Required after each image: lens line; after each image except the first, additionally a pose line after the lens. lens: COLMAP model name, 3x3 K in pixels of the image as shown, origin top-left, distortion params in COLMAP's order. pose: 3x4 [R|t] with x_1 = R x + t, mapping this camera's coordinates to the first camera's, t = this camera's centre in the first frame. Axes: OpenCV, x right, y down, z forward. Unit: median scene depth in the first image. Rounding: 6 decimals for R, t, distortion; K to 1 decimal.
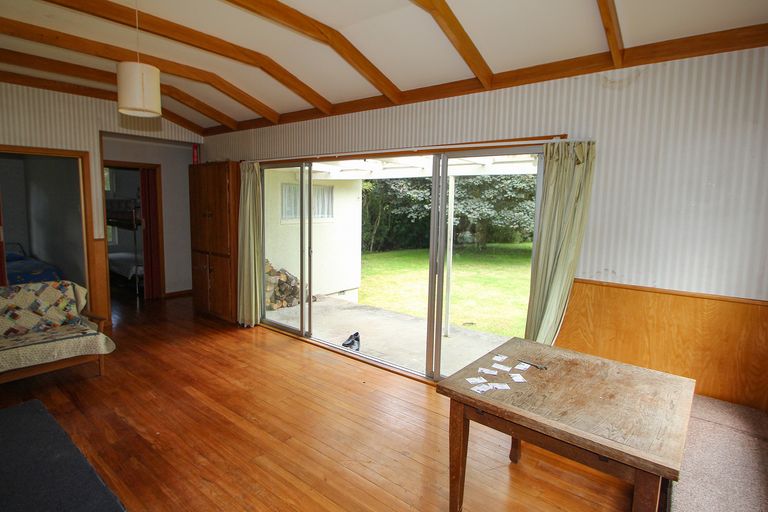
lens RADIAL K [[415.9, 0, 381.5], [0, 415.9, 252.2], [0, 0, 1]] dist [-0.000318, -0.000147]
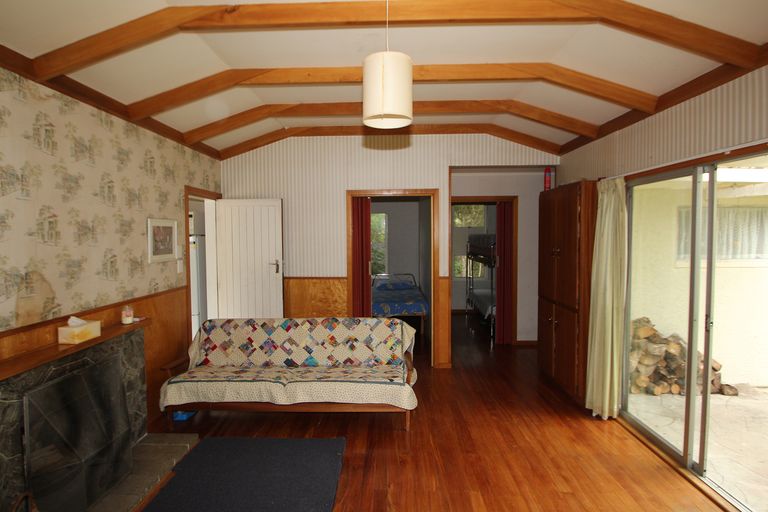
lens RADIAL K [[409.8, 0, 380.7], [0, 409.8, 250.8], [0, 0, 1]] dist [-0.018870, -0.006116]
pose [[0.596486, 0.010864, -0.802550, -0.001048], [-0.078018, 0.995958, -0.044504, -0.039366], [0.798823, 0.089159, 0.594923, 0.316798]]
